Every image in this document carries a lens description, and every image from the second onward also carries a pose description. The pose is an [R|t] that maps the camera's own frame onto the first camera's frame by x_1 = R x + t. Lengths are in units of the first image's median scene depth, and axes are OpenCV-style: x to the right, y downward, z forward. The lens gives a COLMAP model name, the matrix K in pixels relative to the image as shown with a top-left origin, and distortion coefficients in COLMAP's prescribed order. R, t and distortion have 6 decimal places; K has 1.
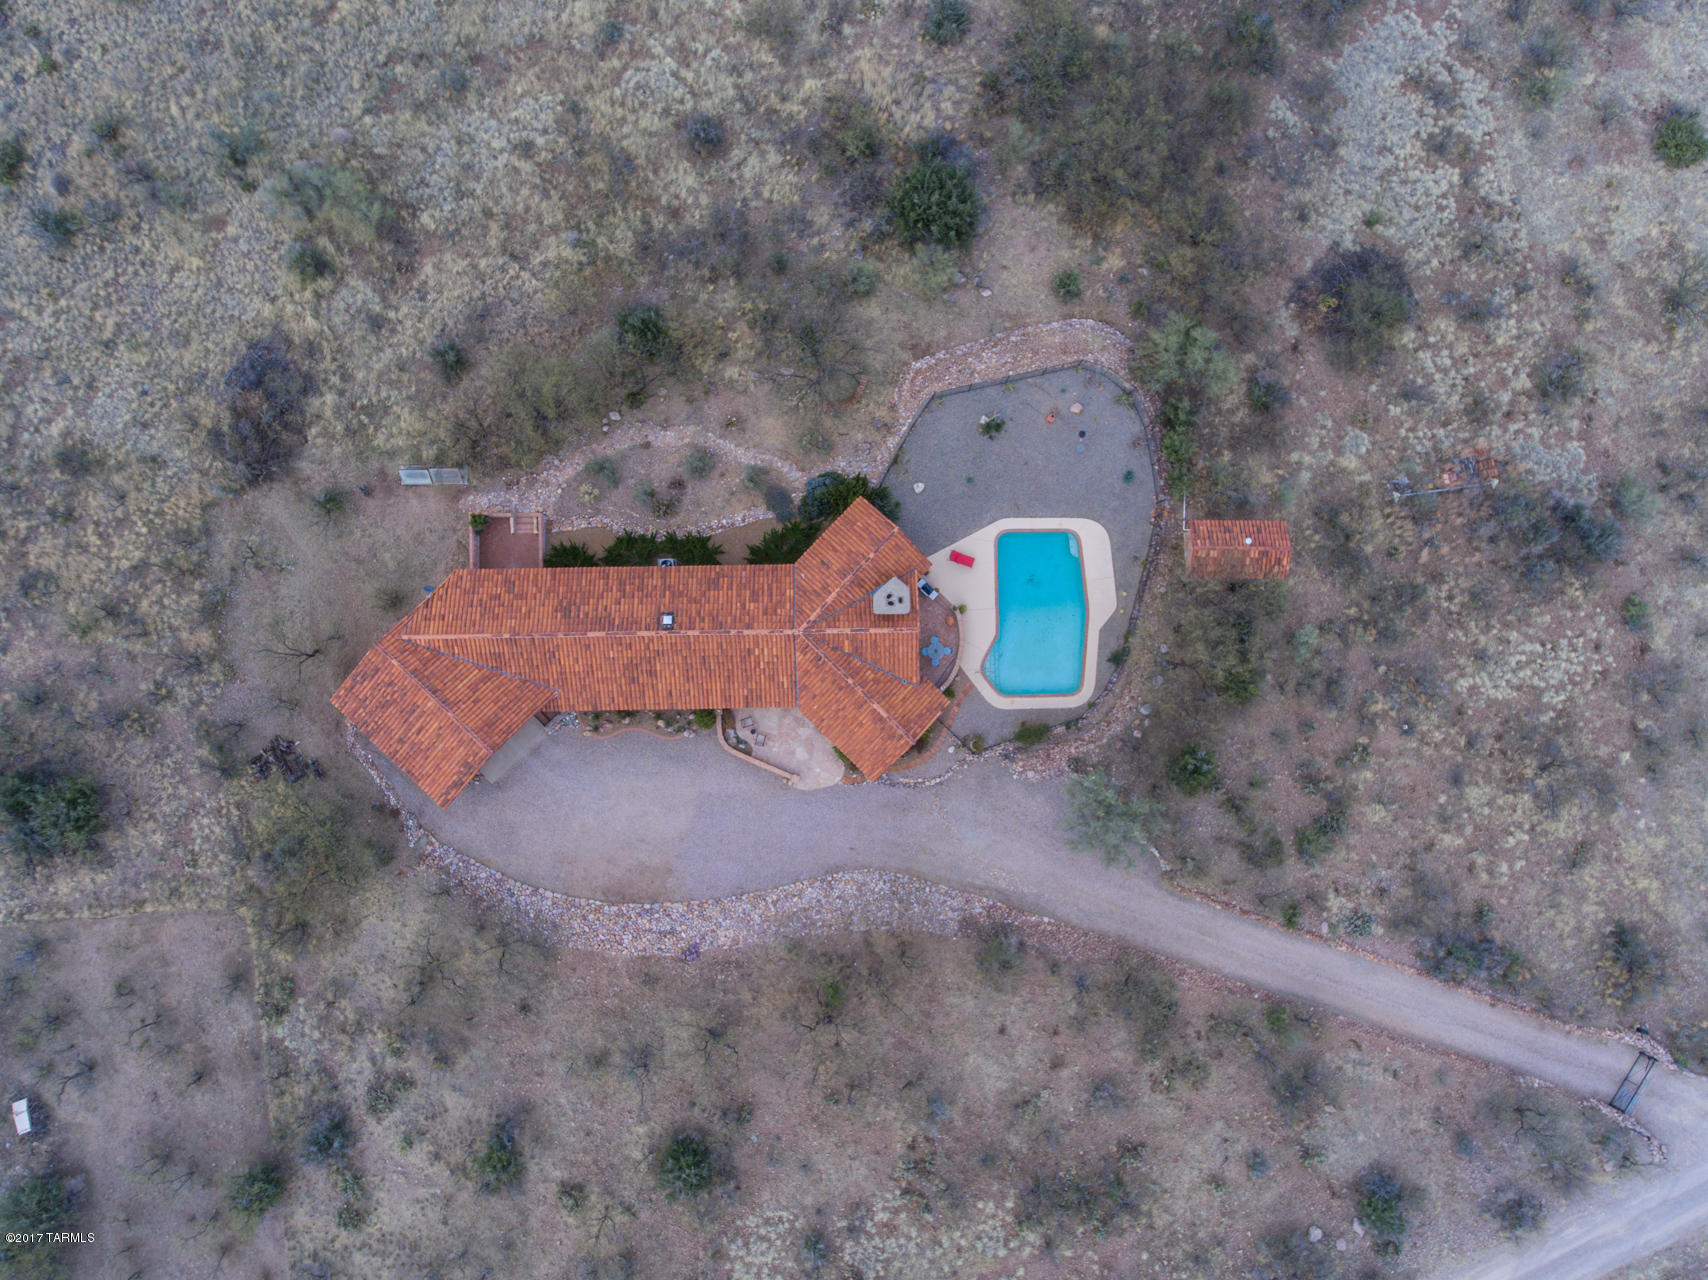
lens RADIAL K [[1047.2, 0, 854.0], [0, 1047.2, 640.0], [0, 0, 1]] dist [-0.001823, 0.002151]
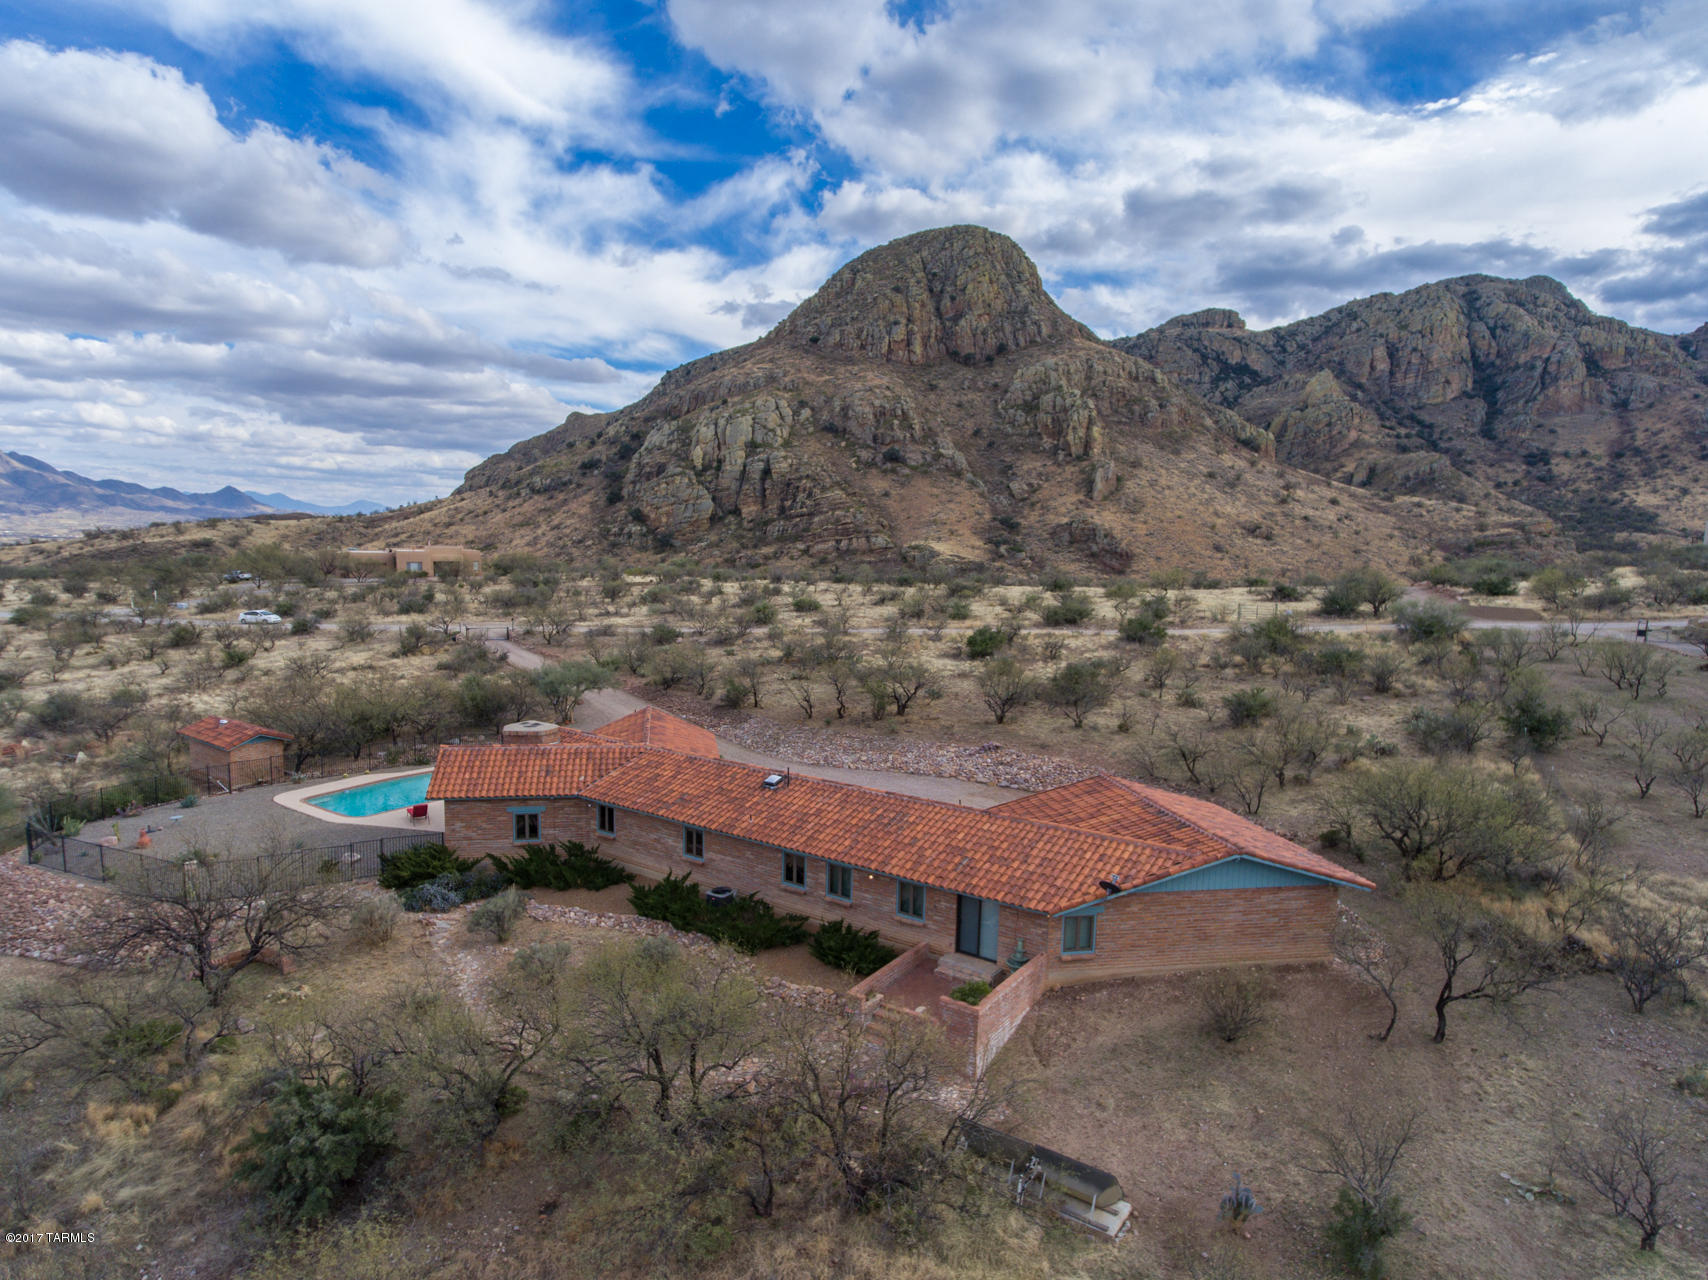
lens RADIAL K [[1037.0, 0, 843.6], [0, 1037.0, 639.7], [0, 0, 1]] dist [0.000417, 0.001848]
pose [[-0.811645, -0.086757, 0.577672, -0.526661], [0.582537, -0.046761, 0.811458, -0.466447], [-0.043387, 0.995131, 0.088493, 0.775631]]
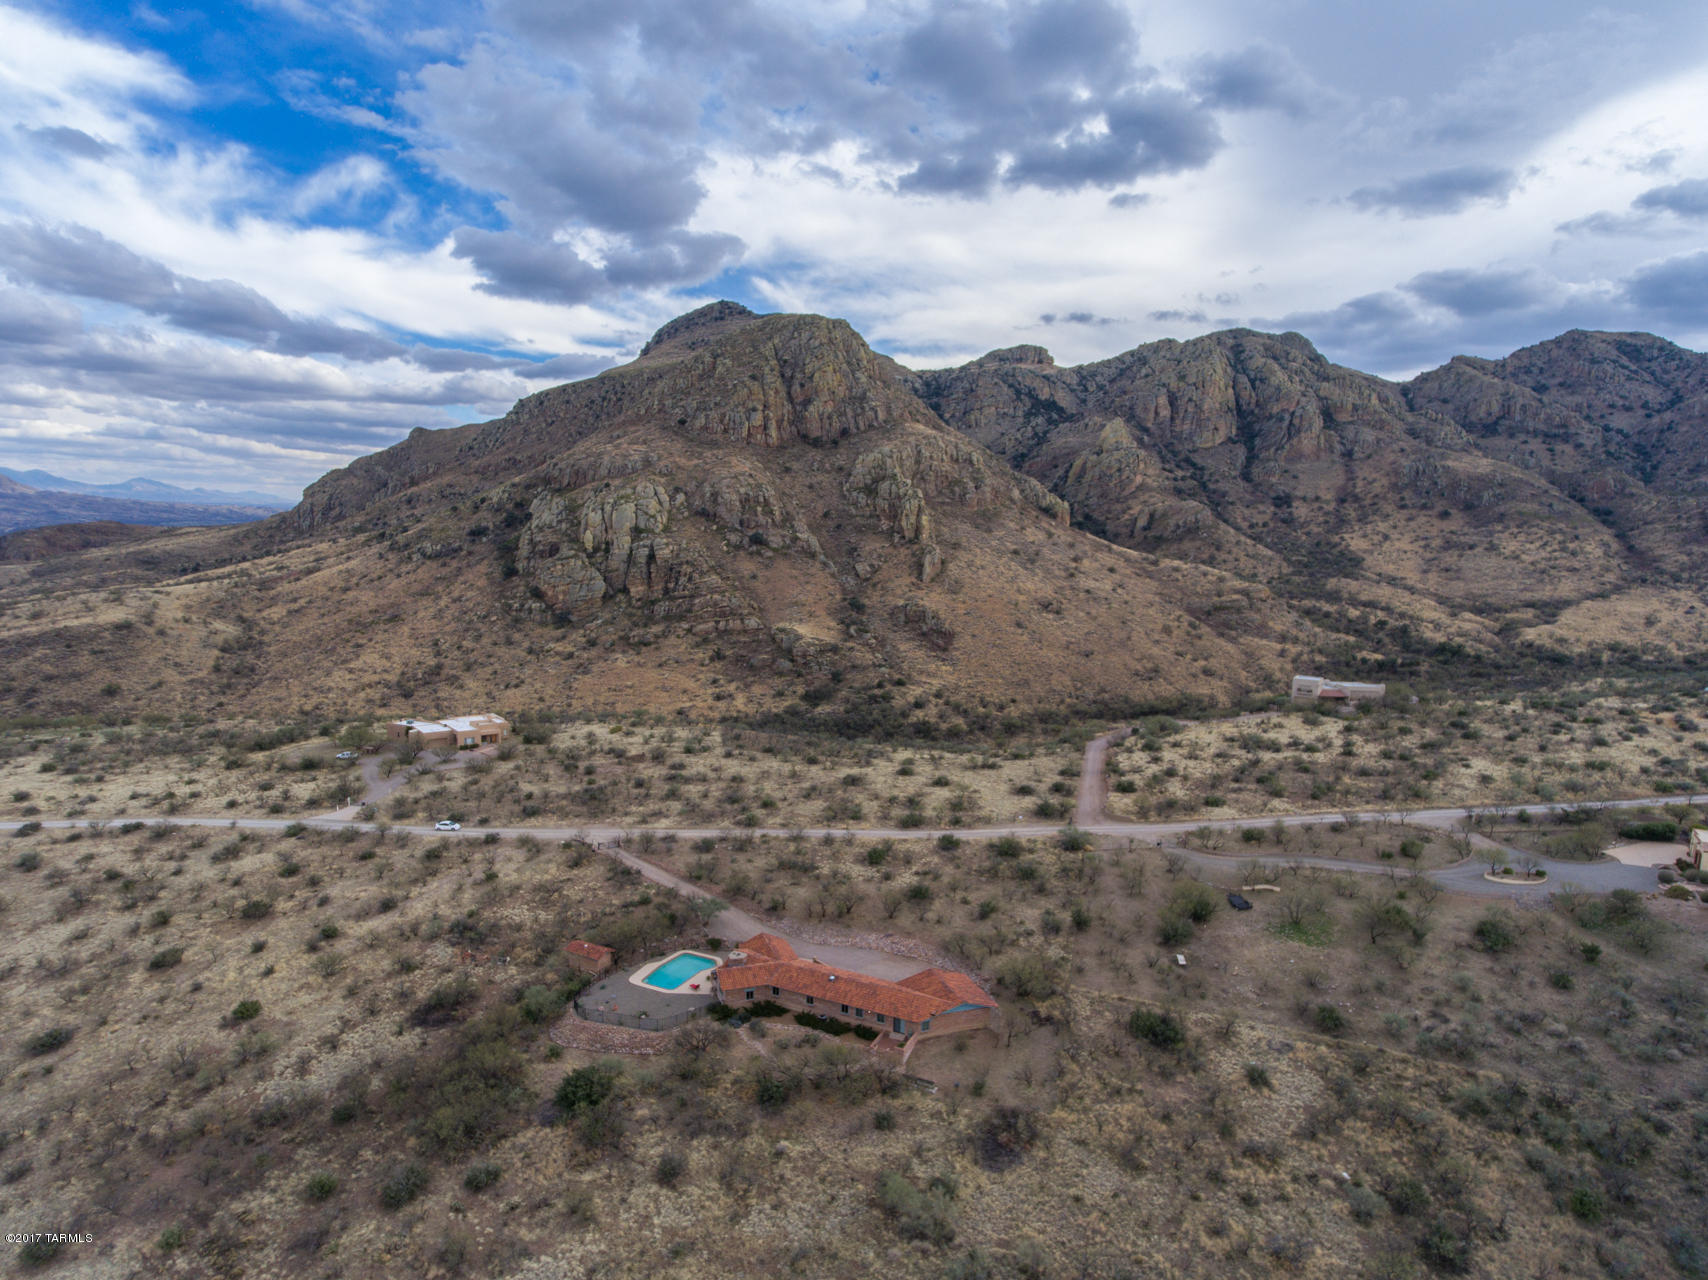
lens RADIAL K [[1047.2, 0, 854.0], [0, 1047.2, 640.0], [0, 0, 1]] dist [-0.001823, 0.002151]
pose [[-0.898890, -0.085763, 0.429698, -0.971324], [0.435852, -0.074186, 0.896956, -1.678392], [-0.045048, 0.993550, 0.104065, 0.089884]]
